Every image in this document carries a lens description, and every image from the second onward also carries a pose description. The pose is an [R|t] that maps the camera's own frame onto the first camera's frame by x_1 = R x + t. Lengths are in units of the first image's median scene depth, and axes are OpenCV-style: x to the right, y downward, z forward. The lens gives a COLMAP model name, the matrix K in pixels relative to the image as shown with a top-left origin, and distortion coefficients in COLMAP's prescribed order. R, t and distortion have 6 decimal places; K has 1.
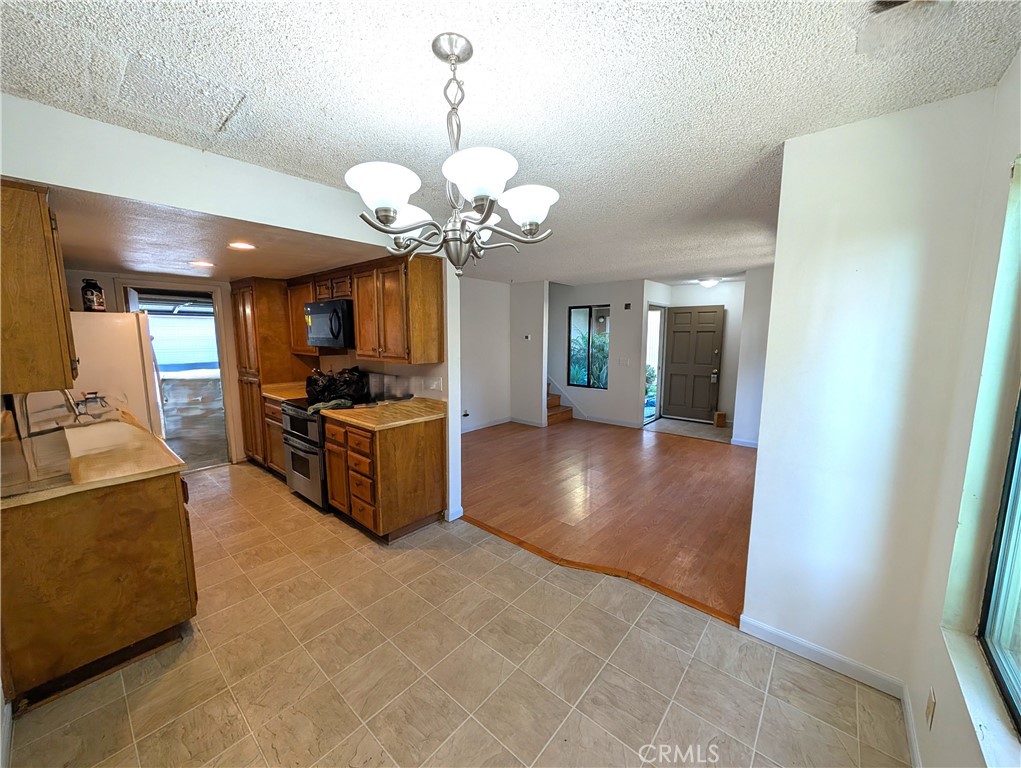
lens RADIAL K [[387.0, 0, 509.6], [0, 387.0, 383.4], [0, 0, 1]] dist [-0.000366, -0.000217]
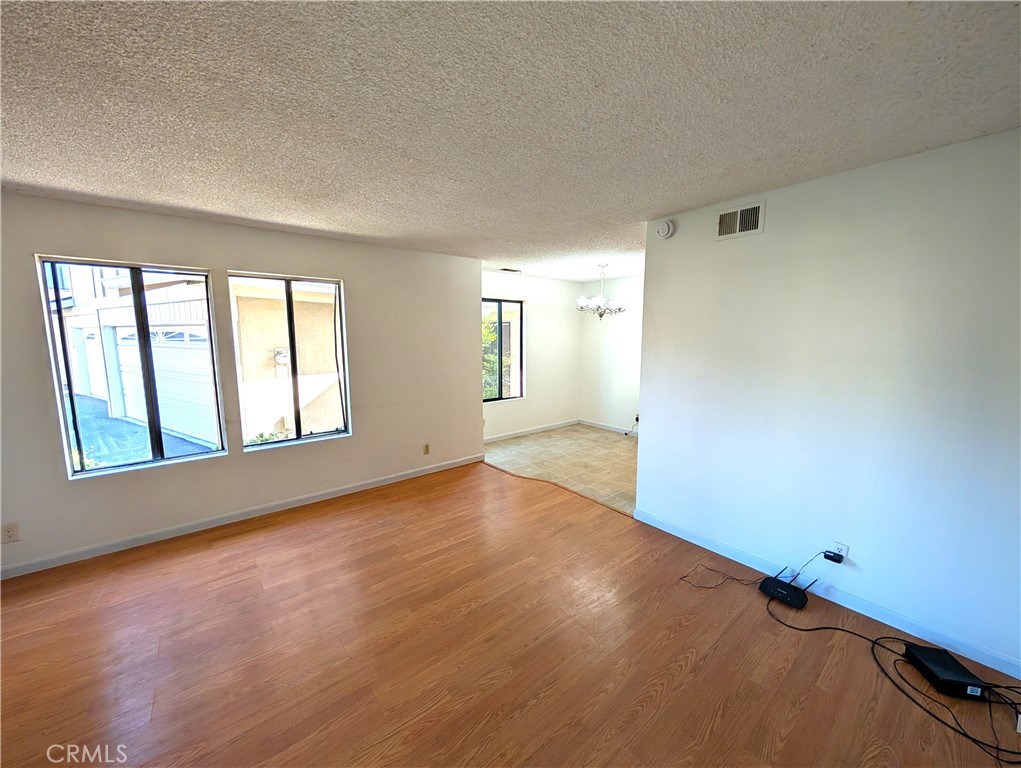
lens RADIAL K [[387.0, 0, 509.6], [0, 387.0, 383.4], [0, 0, 1]] dist [-0.000366, -0.000217]
pose [[-0.983805, -0.023109, 0.177746, 0.011968], [0.022307, 0.968160, 0.249337, -0.124590], [-0.177848, 0.249264, -0.951965, 0.970344]]
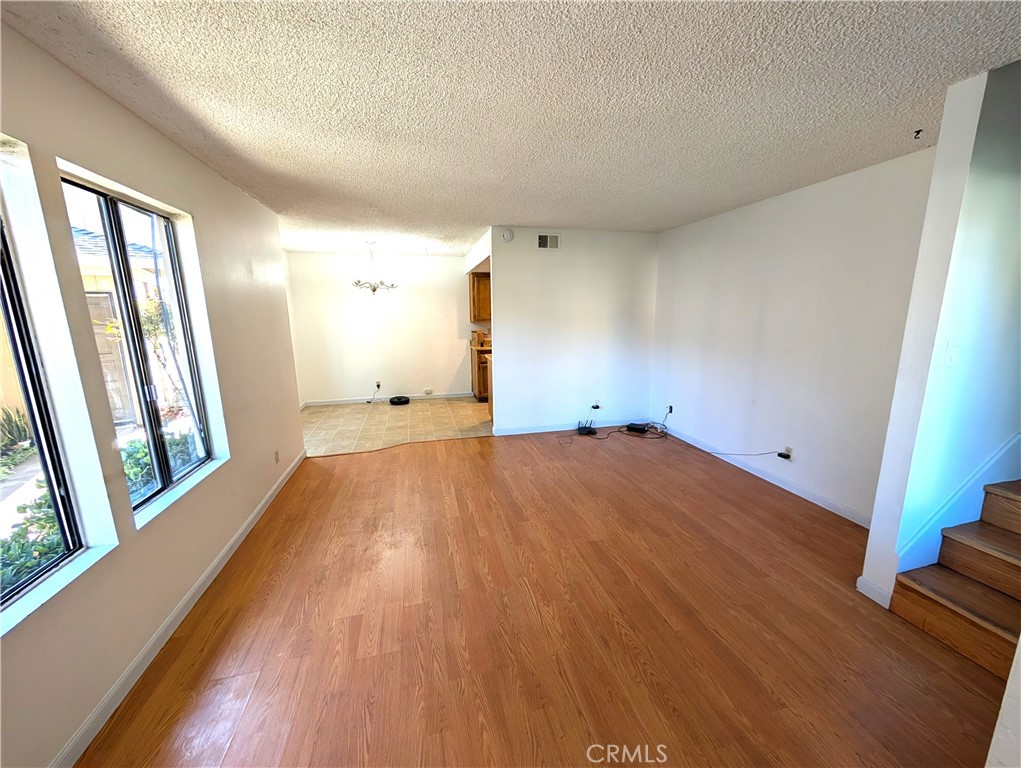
lens RADIAL K [[387.0, 0, 509.6], [0, 387.0, 383.4], [0, 0, 1]] dist [-0.000366, -0.000217]
pose [[-0.582032, 0.153491, -0.798548, 0.479612], [-0.093765, 0.962805, 0.253405, -0.104841], [0.807742, 0.222366, -0.545992, 0.898904]]
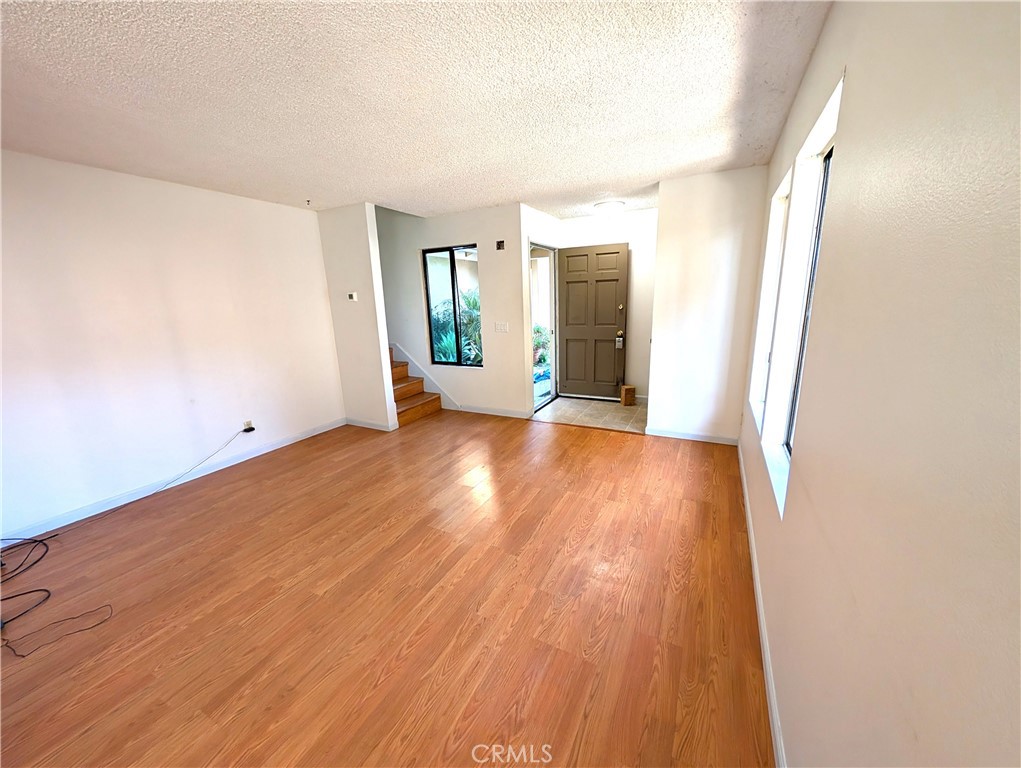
lens RADIAL K [[387.0, 0, 509.6], [0, 387.0, 383.4], [0, 0, 1]] dist [-0.000366, -0.000217]
pose [[0.973103, -0.083461, 0.214722, 0.149740], [0.063696, 0.993206, 0.097389, -0.021798], [-0.221392, -0.081093, 0.971807, 0.304688]]
